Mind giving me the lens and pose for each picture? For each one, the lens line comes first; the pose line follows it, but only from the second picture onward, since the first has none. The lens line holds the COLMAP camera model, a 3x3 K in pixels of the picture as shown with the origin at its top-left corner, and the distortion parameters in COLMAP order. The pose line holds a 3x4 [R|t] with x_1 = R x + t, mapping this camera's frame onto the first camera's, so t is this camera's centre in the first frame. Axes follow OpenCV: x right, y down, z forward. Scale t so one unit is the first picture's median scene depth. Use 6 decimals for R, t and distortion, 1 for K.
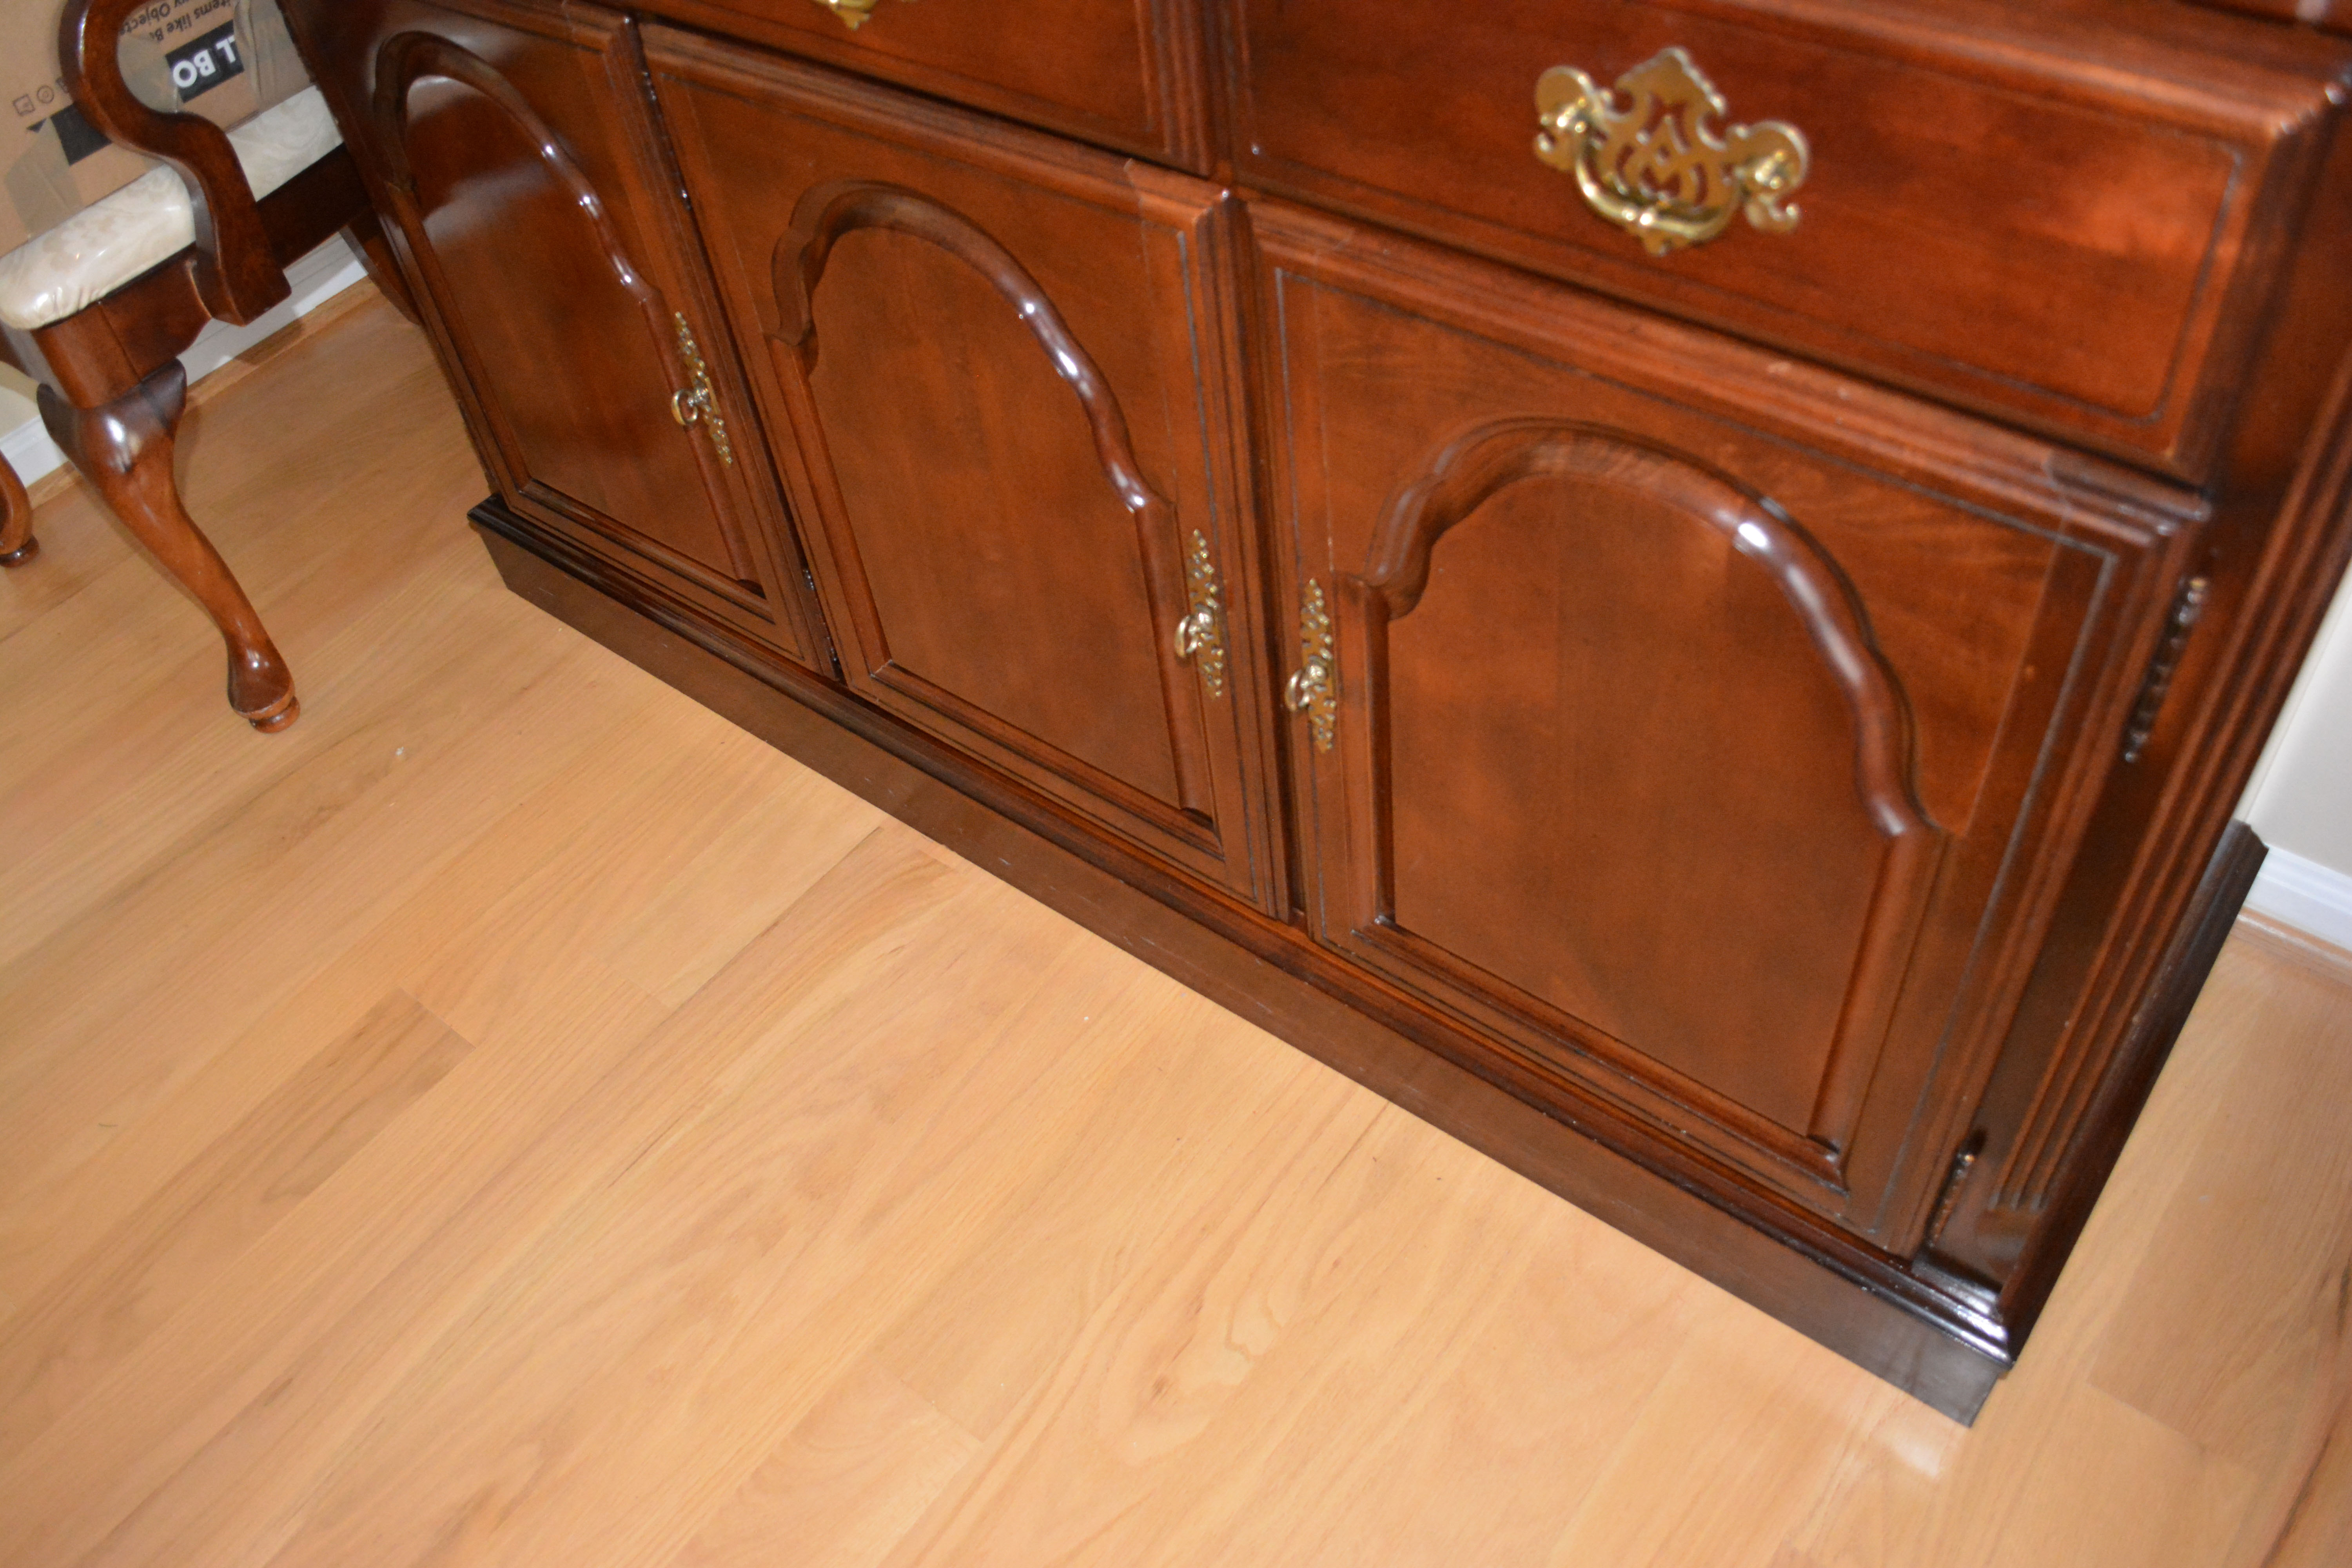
lens RADIAL K [[1870.8, 0, 1176.9], [0, 1870.8, 787.4], [0, 0, 1]] dist [-0.073127, 0.000896]
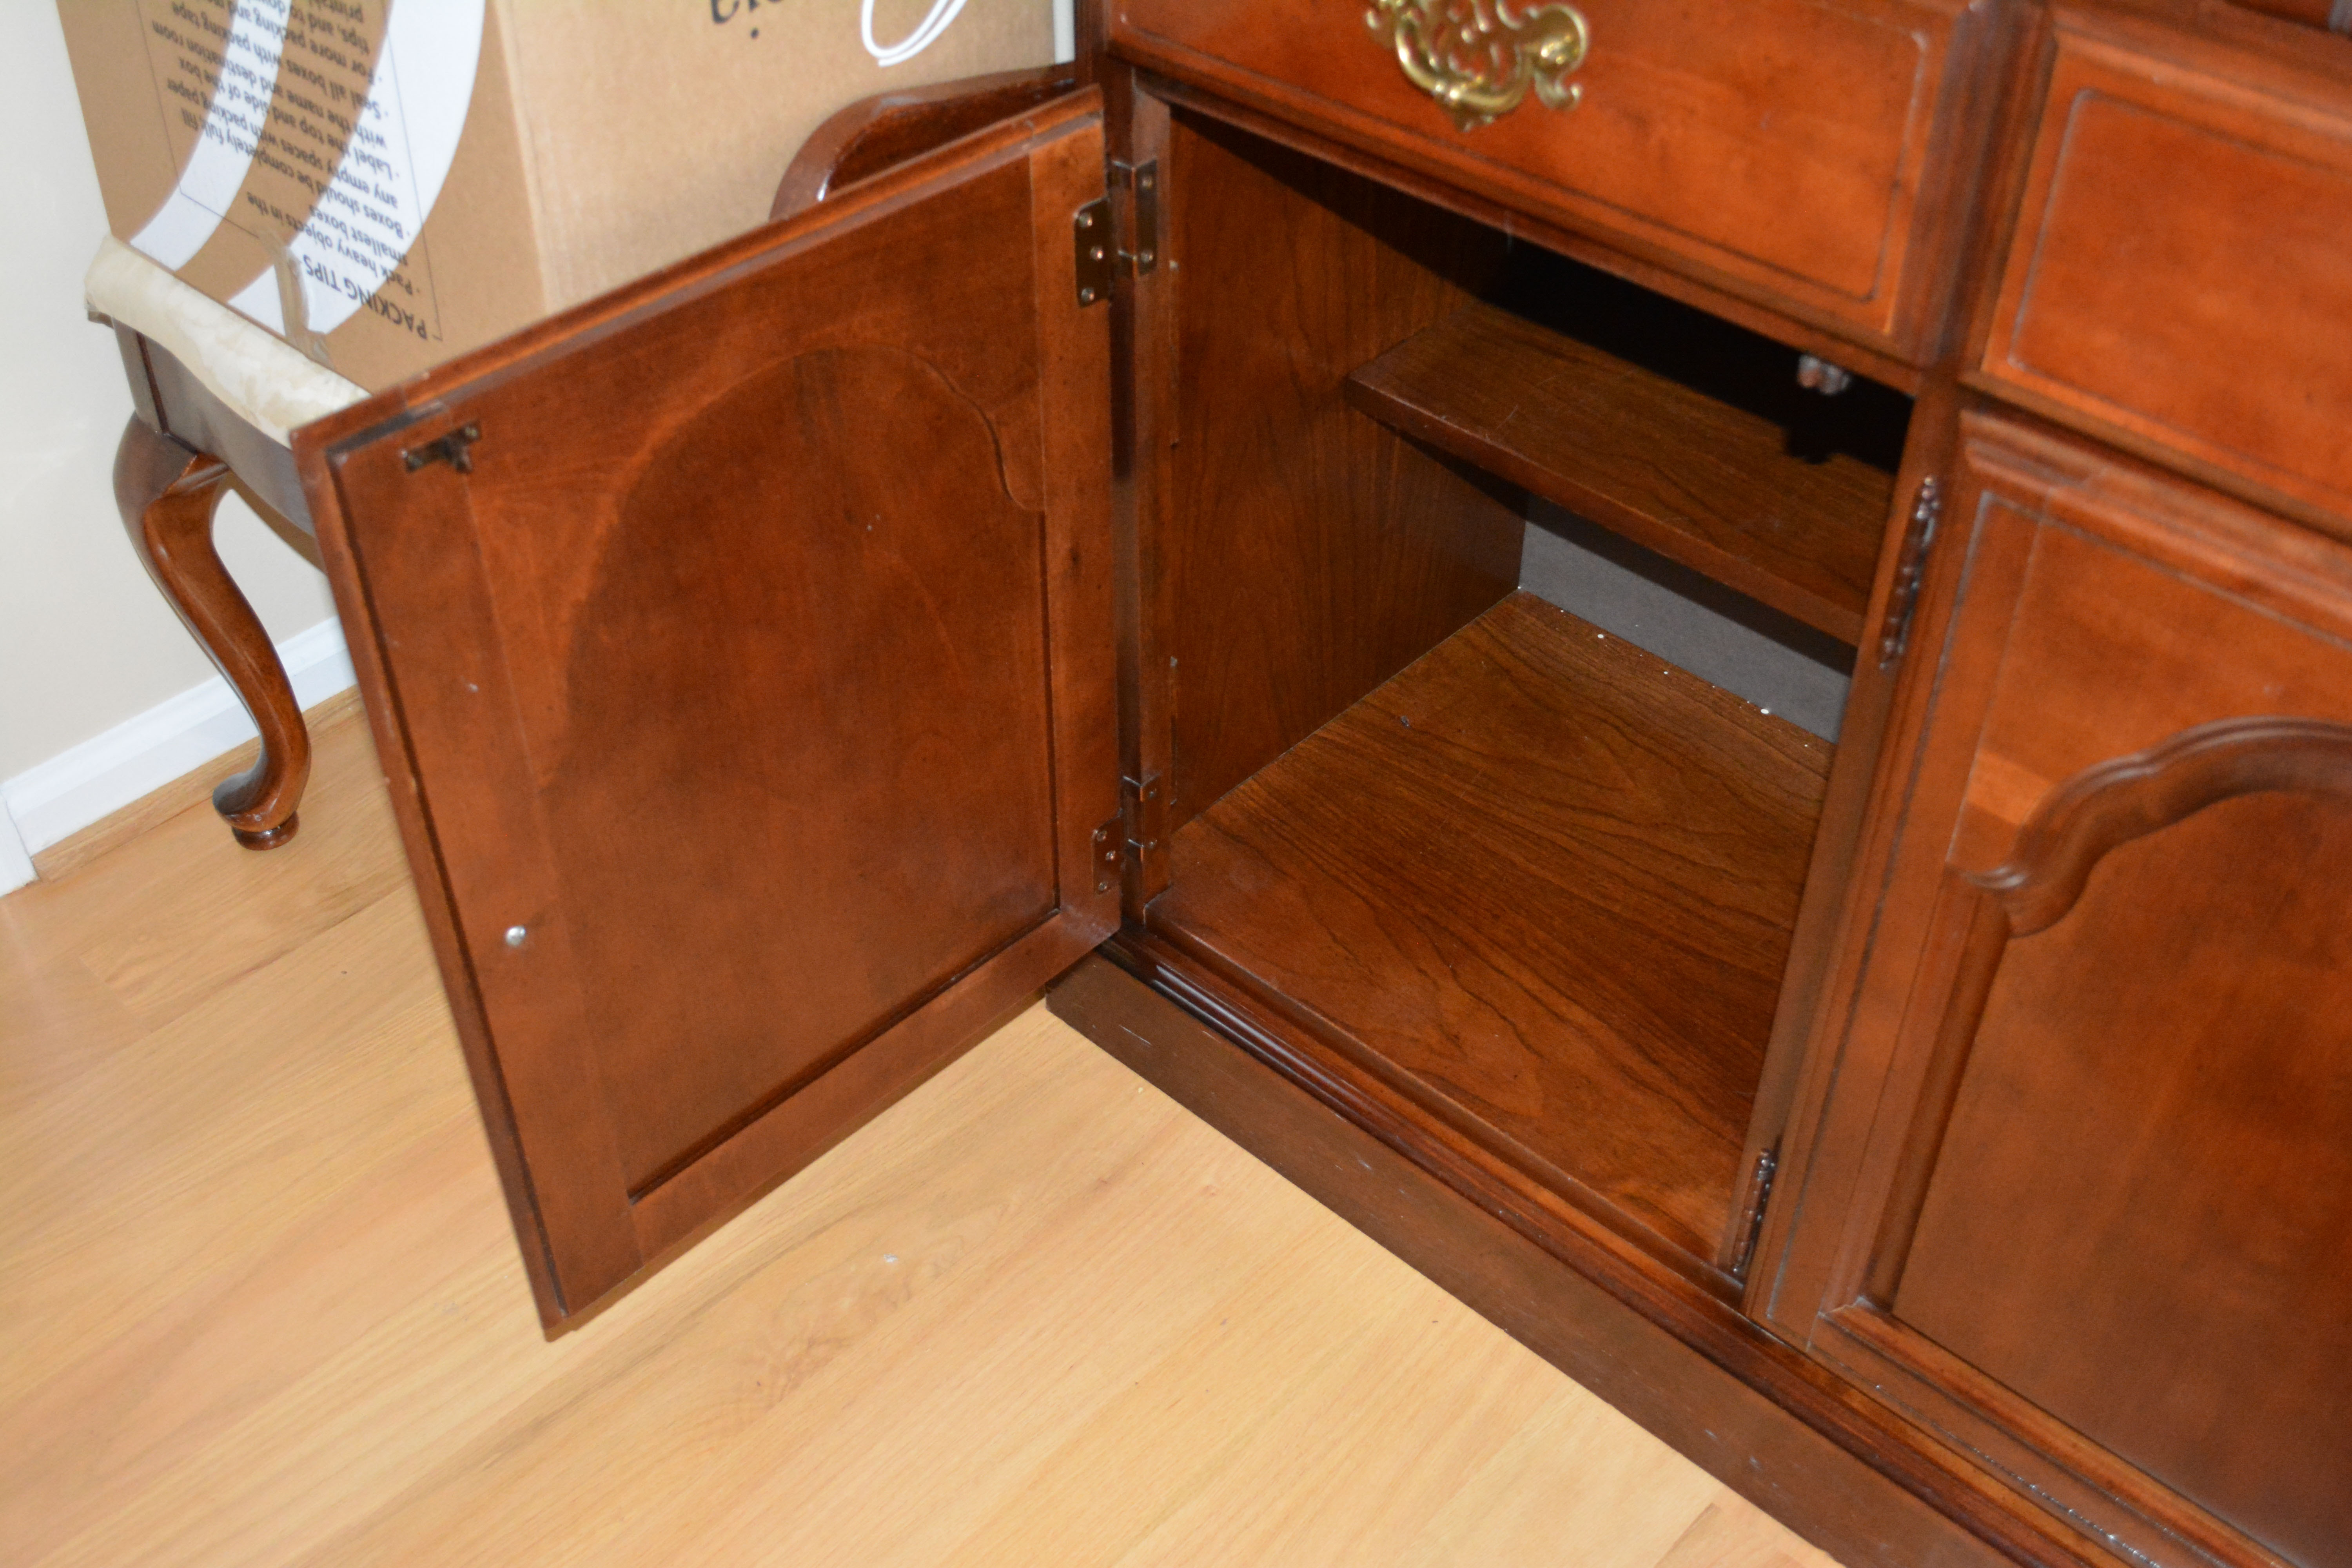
lens RADIAL K [[2399.5, 0, 1168.7], [0, 2399.5, 792.3], [0, 0, 1]] dist [-0.050682, 0.000000]
pose [[0.991140, 0.132629, 0.007103, -0.420684], [-0.130925, 0.984604, -0.115818, -0.112981], [-0.022355, 0.113862, 0.993245, 0.141686]]
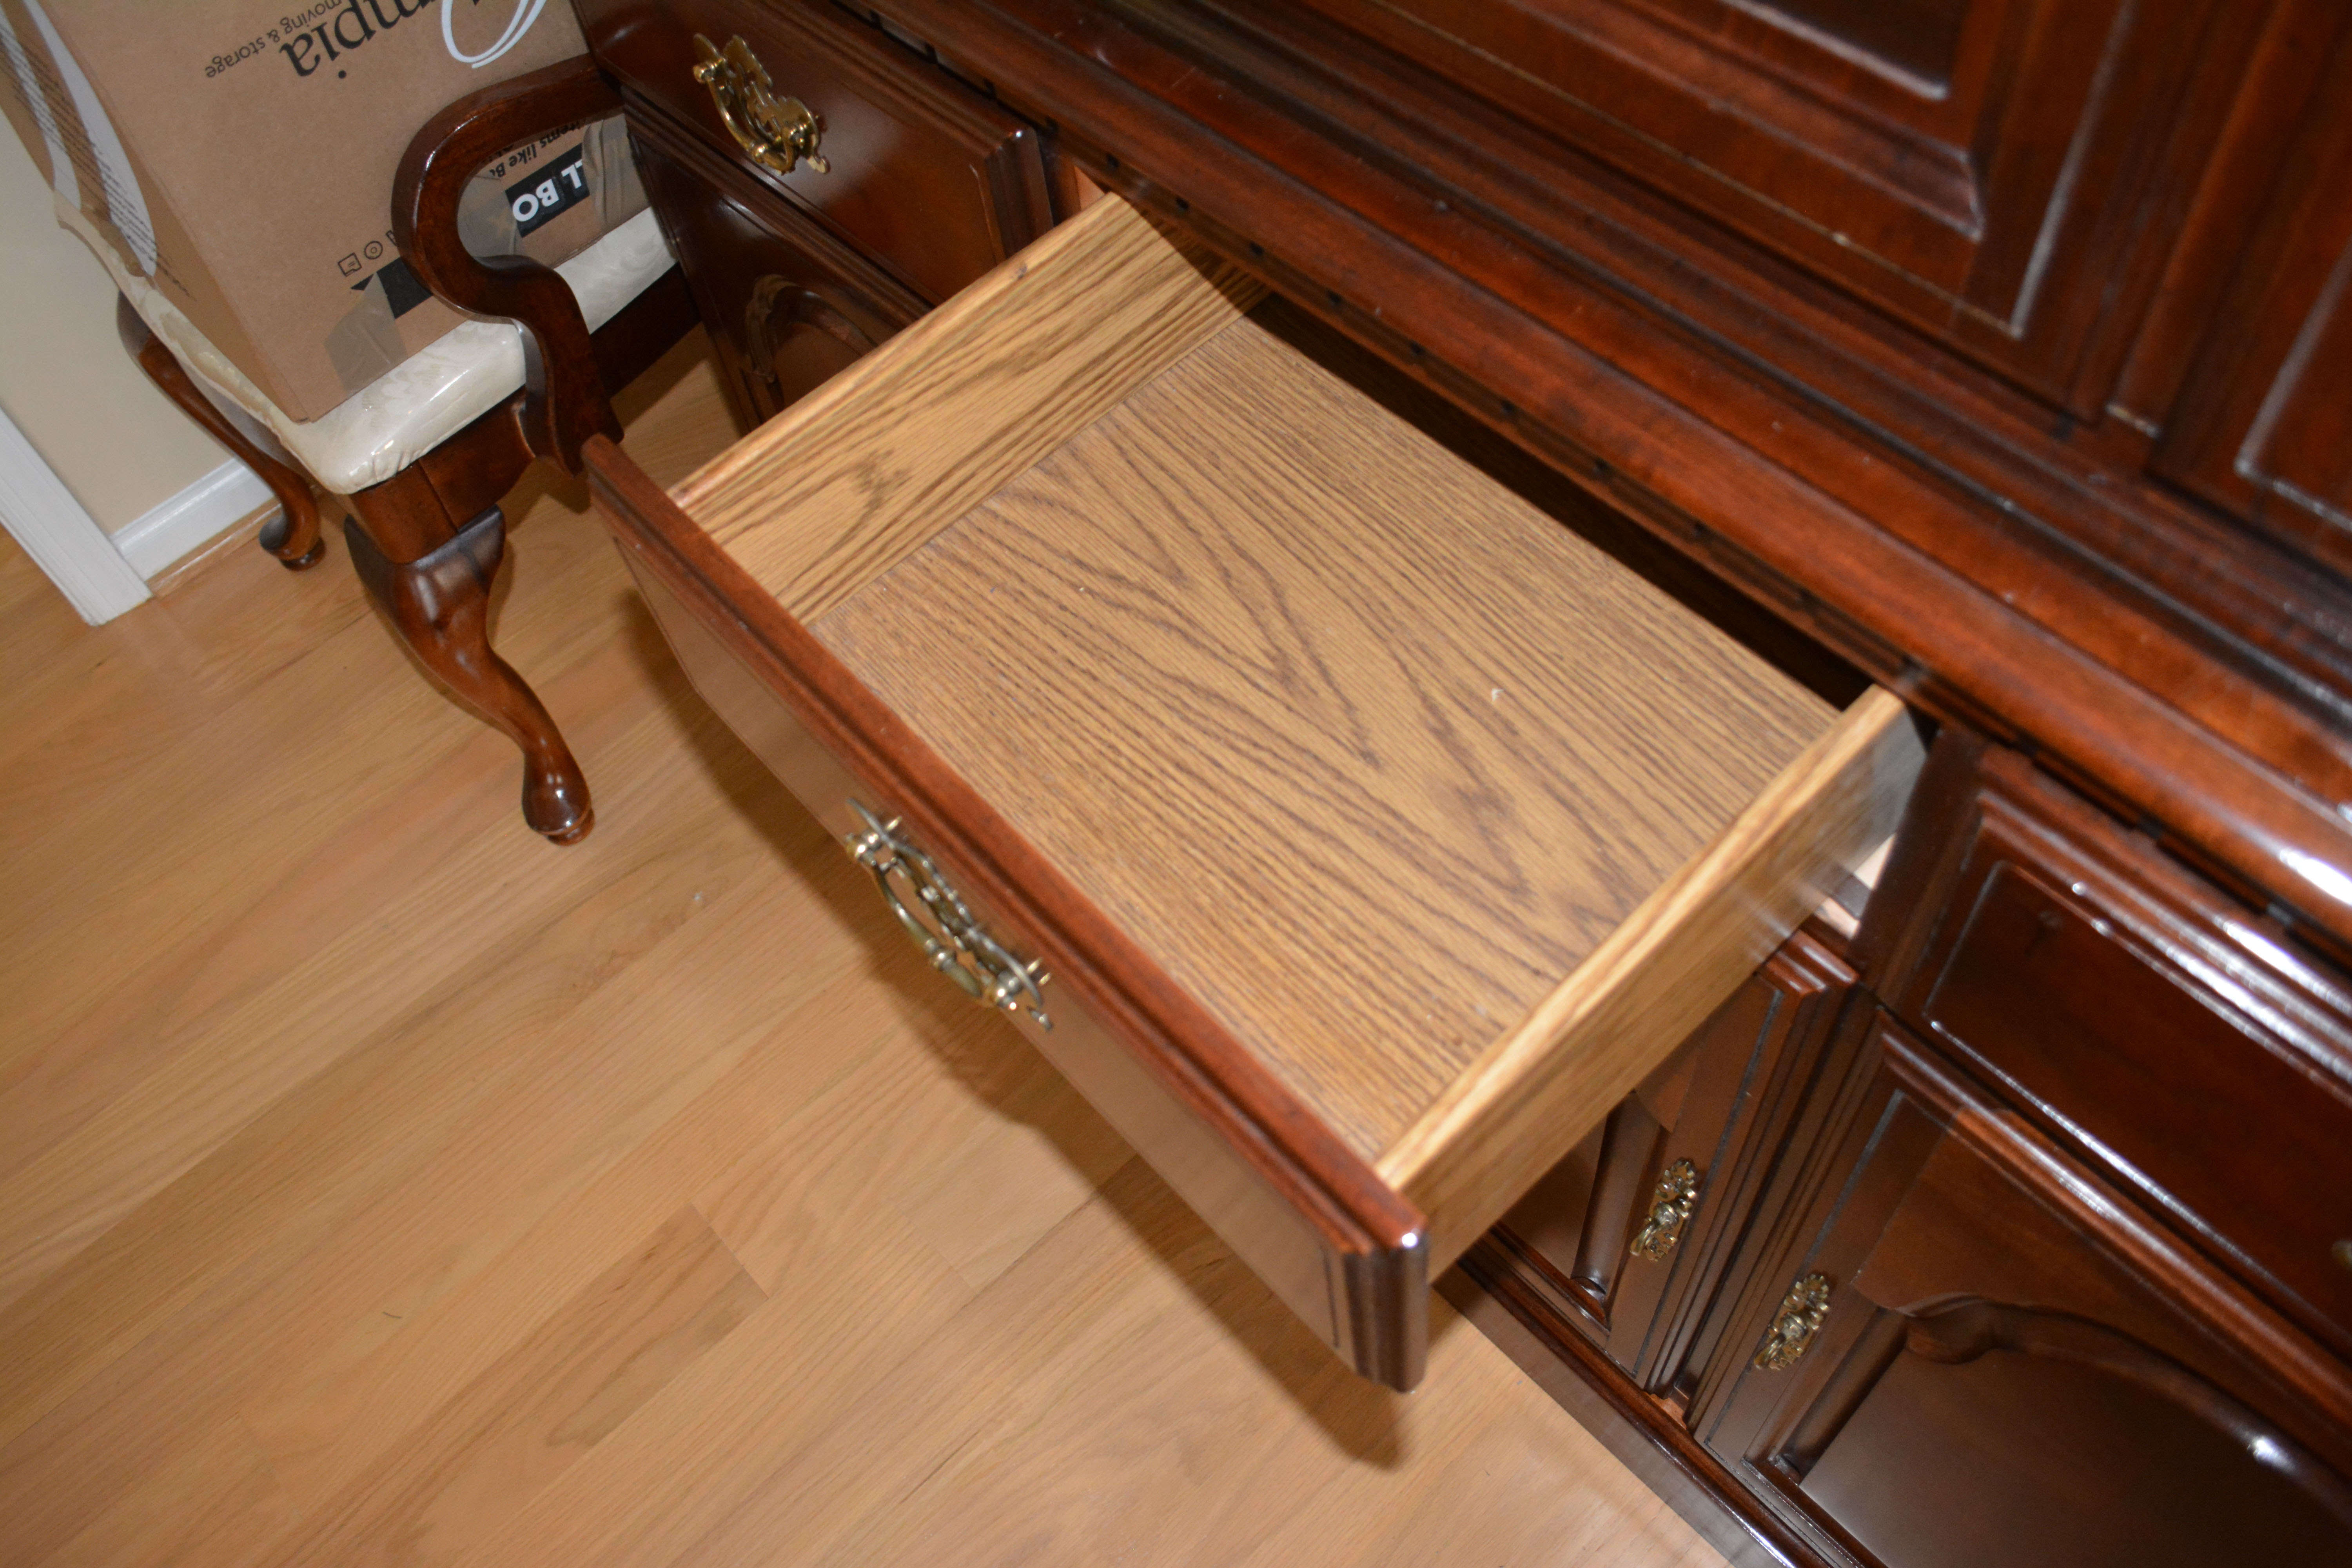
lens RADIAL K [[1870.8, 0, 1180.5], [0, 1870.8, 788.8], [0, 0, 1]] dist [-0.073127, 0.000896]
pose [[0.987328, 0.136457, -0.081010, -0.125176], [-0.121434, 0.978297, 0.167895, -0.304595], [0.102163, -0.155930, 0.982471, 0.115233]]
